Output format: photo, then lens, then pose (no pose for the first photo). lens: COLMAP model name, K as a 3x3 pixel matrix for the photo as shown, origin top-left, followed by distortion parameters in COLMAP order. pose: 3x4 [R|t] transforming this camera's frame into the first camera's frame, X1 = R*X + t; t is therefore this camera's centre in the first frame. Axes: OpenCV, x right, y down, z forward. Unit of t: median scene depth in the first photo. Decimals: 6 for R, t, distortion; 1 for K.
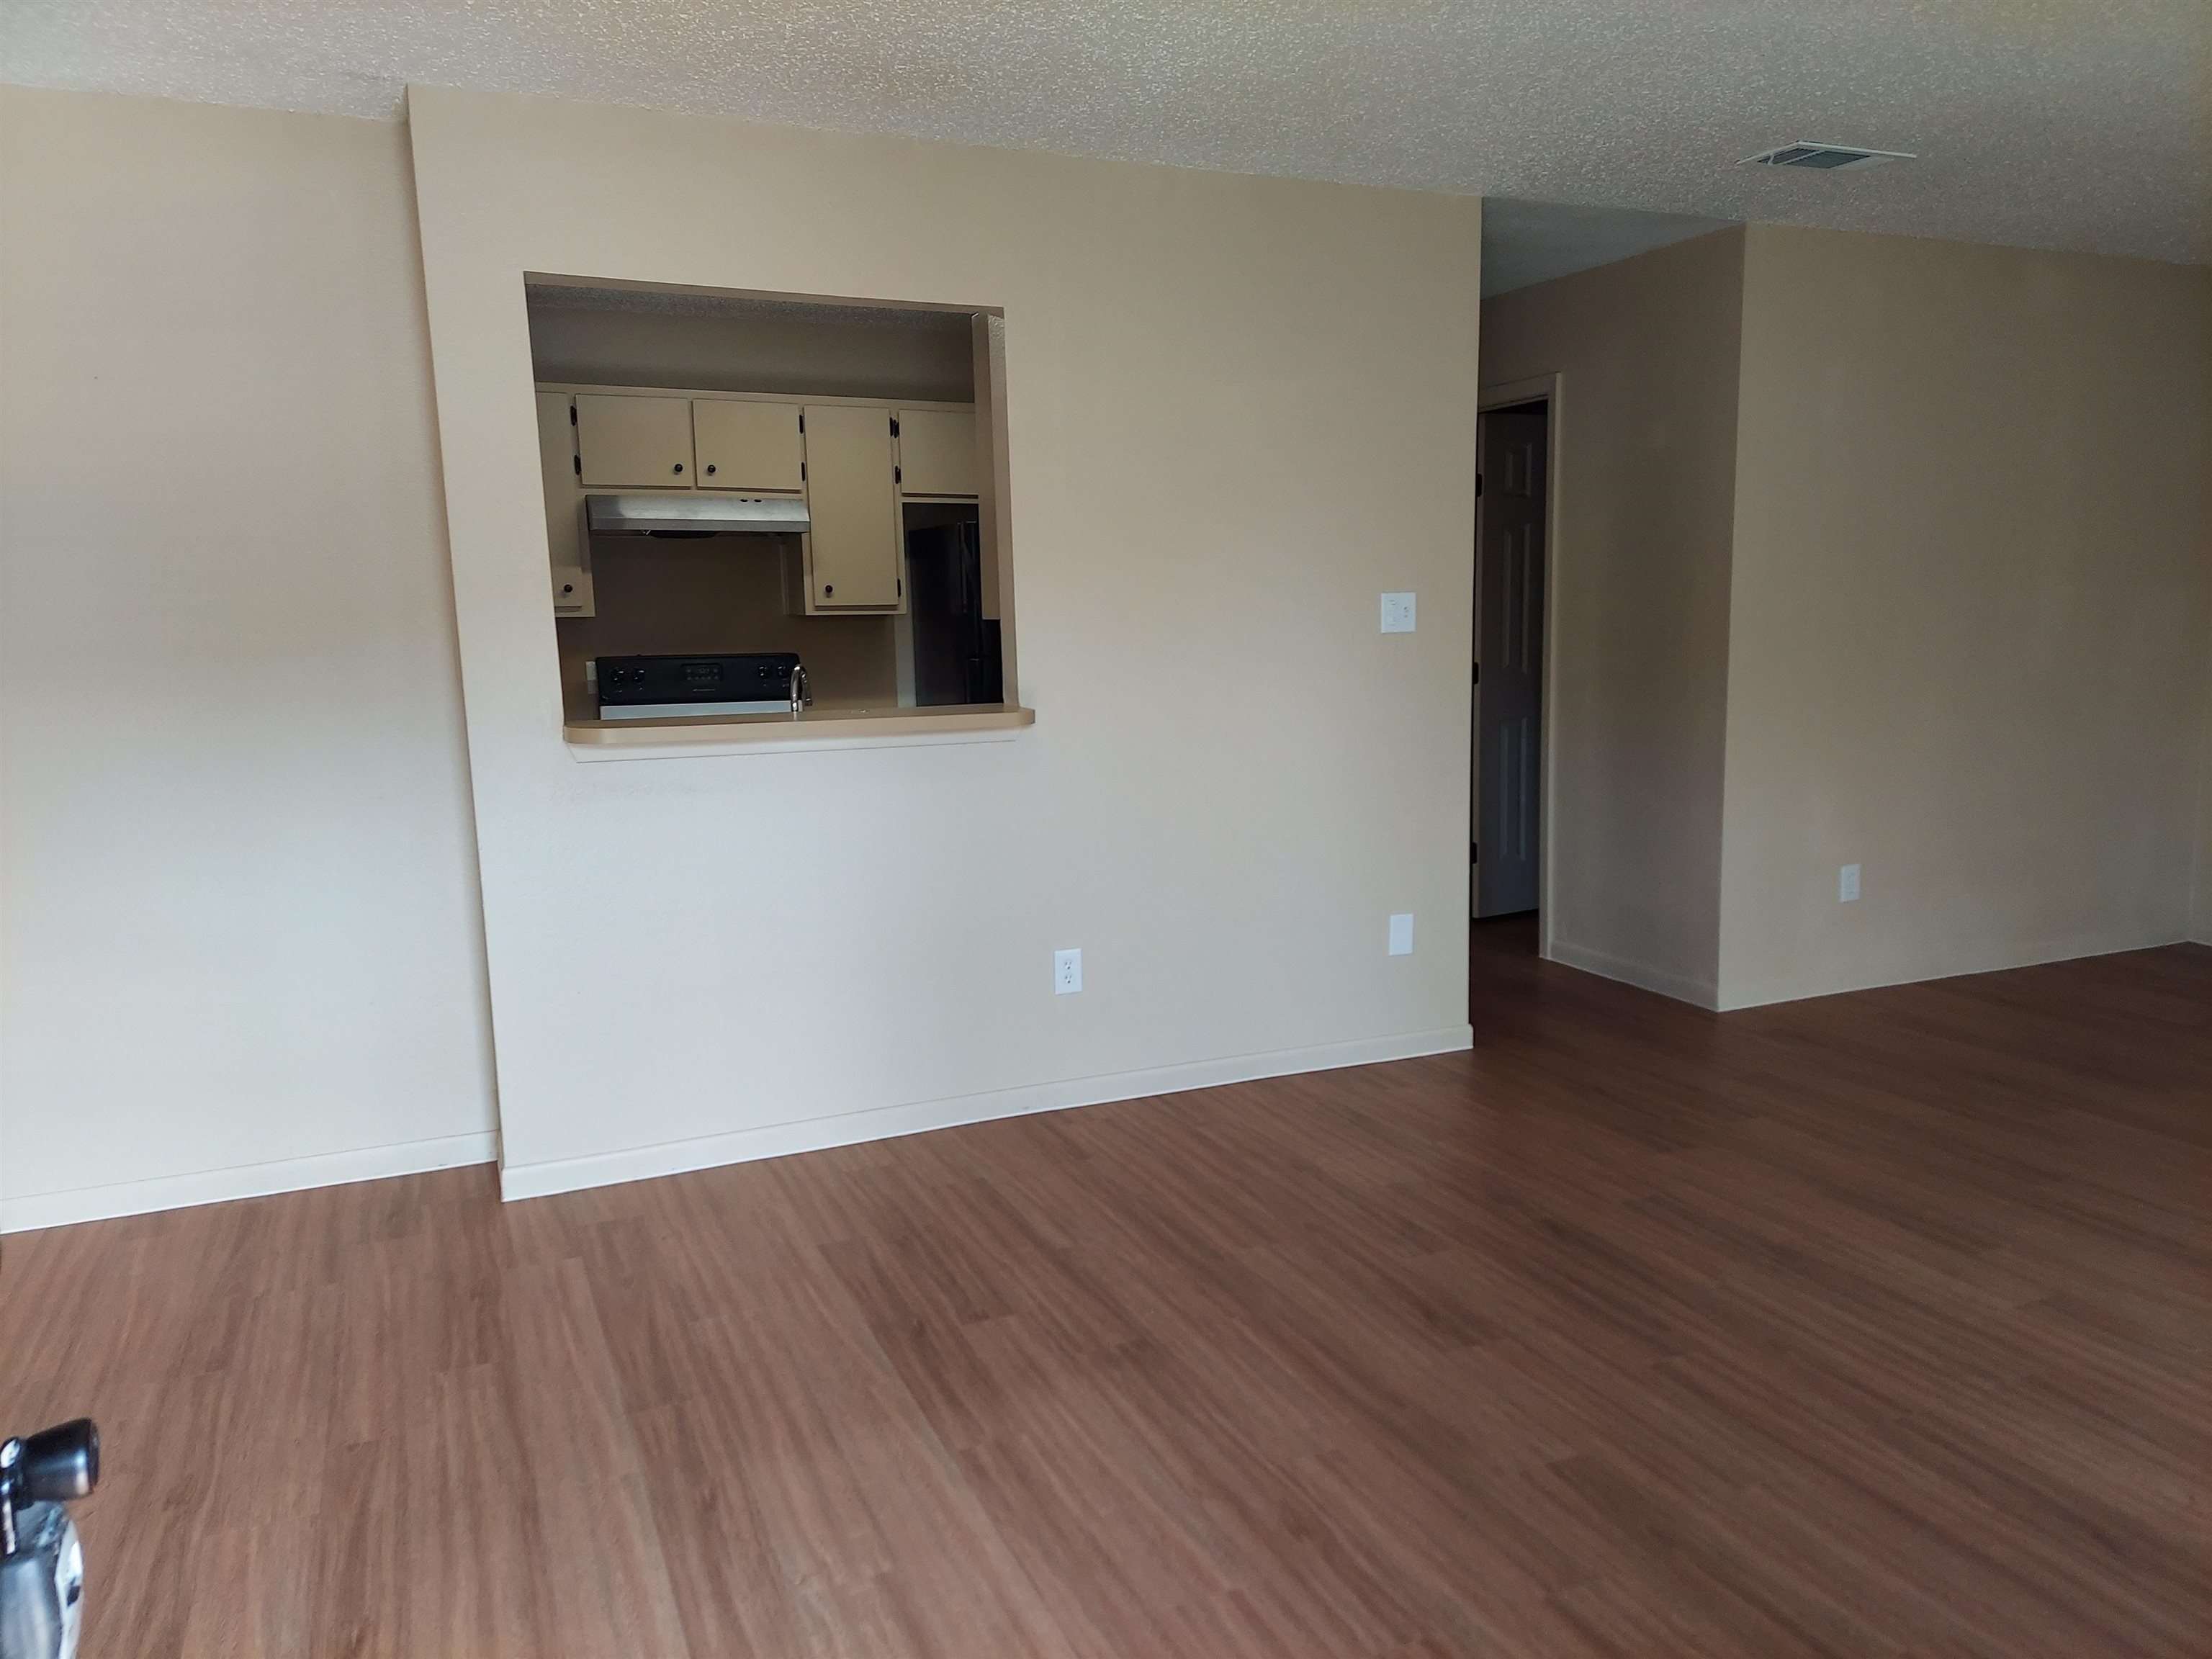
lens RADIAL K [[1607.4, 0, 1126.3], [0, 1607.4, 824.1], [0, 0, 1]] dist [0.138907, -0.136288]
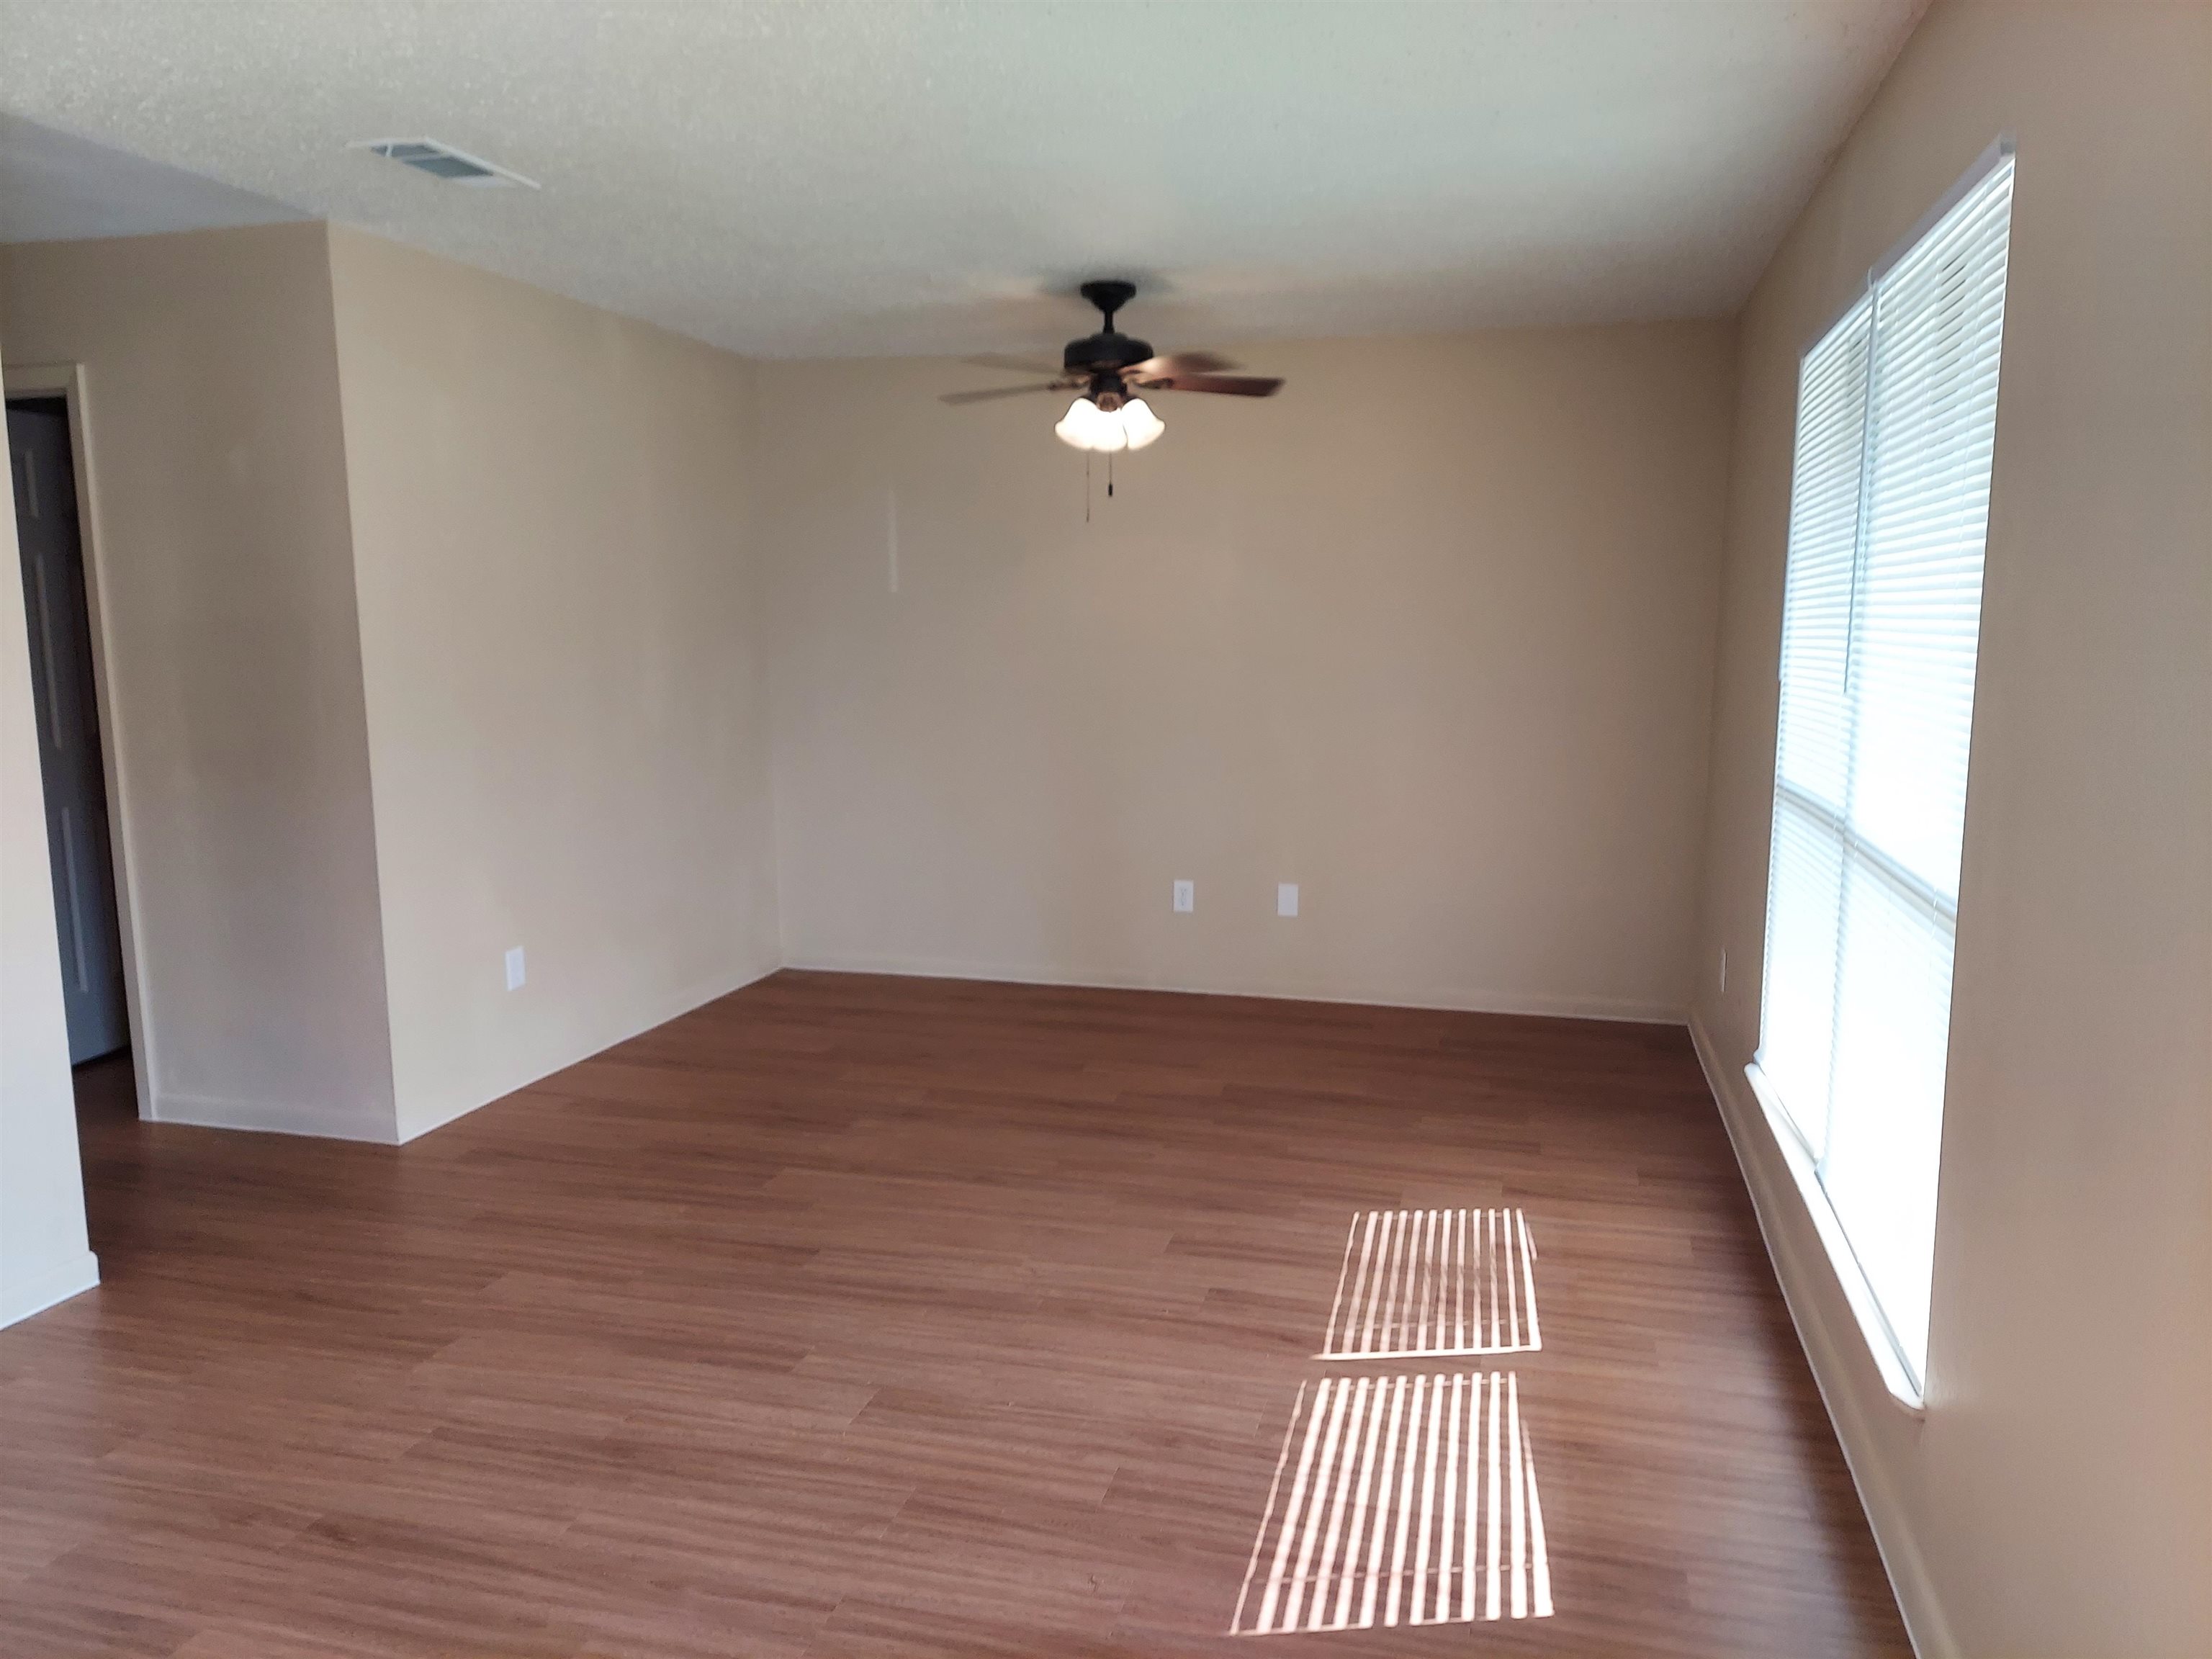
lens RADIAL K [[1620.3, 0, 1106.0], [0, 1620.3, 829.5], [0, 0, 1]] dist [0.098569, -0.087644]
pose [[0.649979, -0.087853, 0.754857, -0.050157], [0.100346, 0.994520, 0.029341, -0.056543], [-0.753298, 0.056676, 0.655233, 0.234364]]
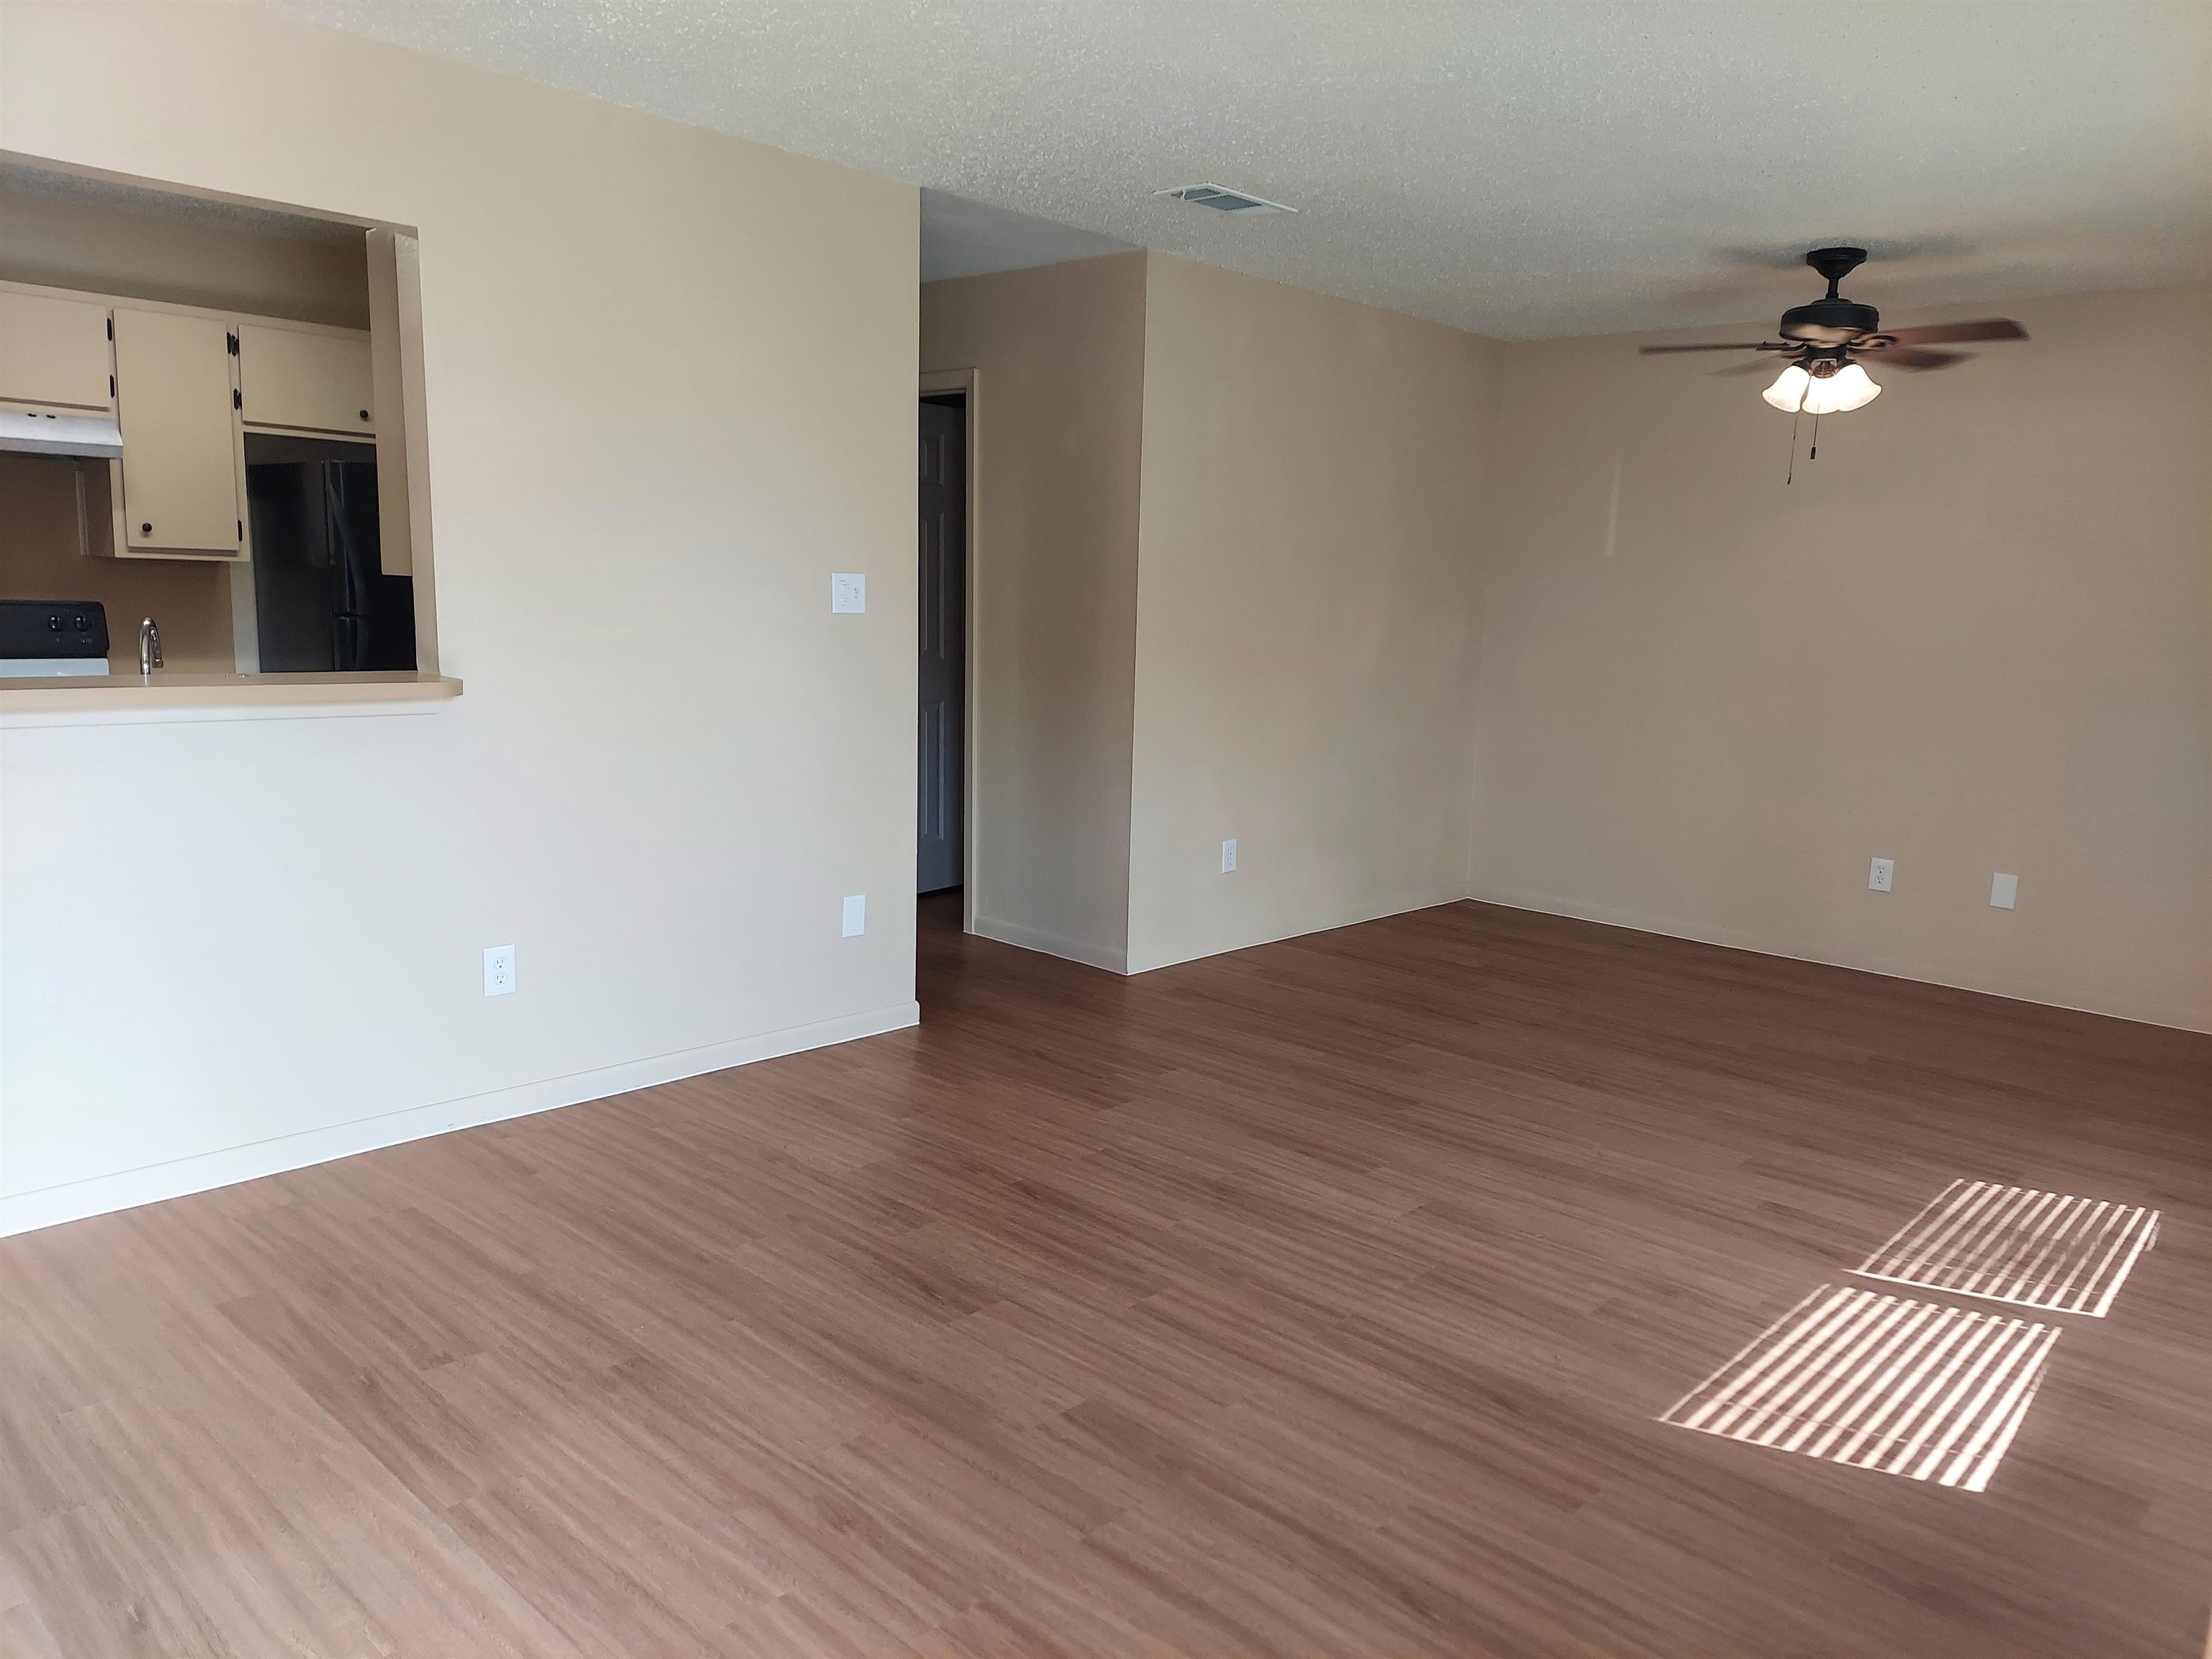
lens RADIAL K [[1607.4, 0, 1126.3], [0, 1607.4, 824.1], [0, 0, 1]] dist [0.138907, -0.136288]
pose [[0.922962, -0.010590, 0.384745, -0.079076], [0.005161, 0.999872, 0.015143, -0.003803], [-0.384856, -0.011991, 0.922899, 0.016024]]
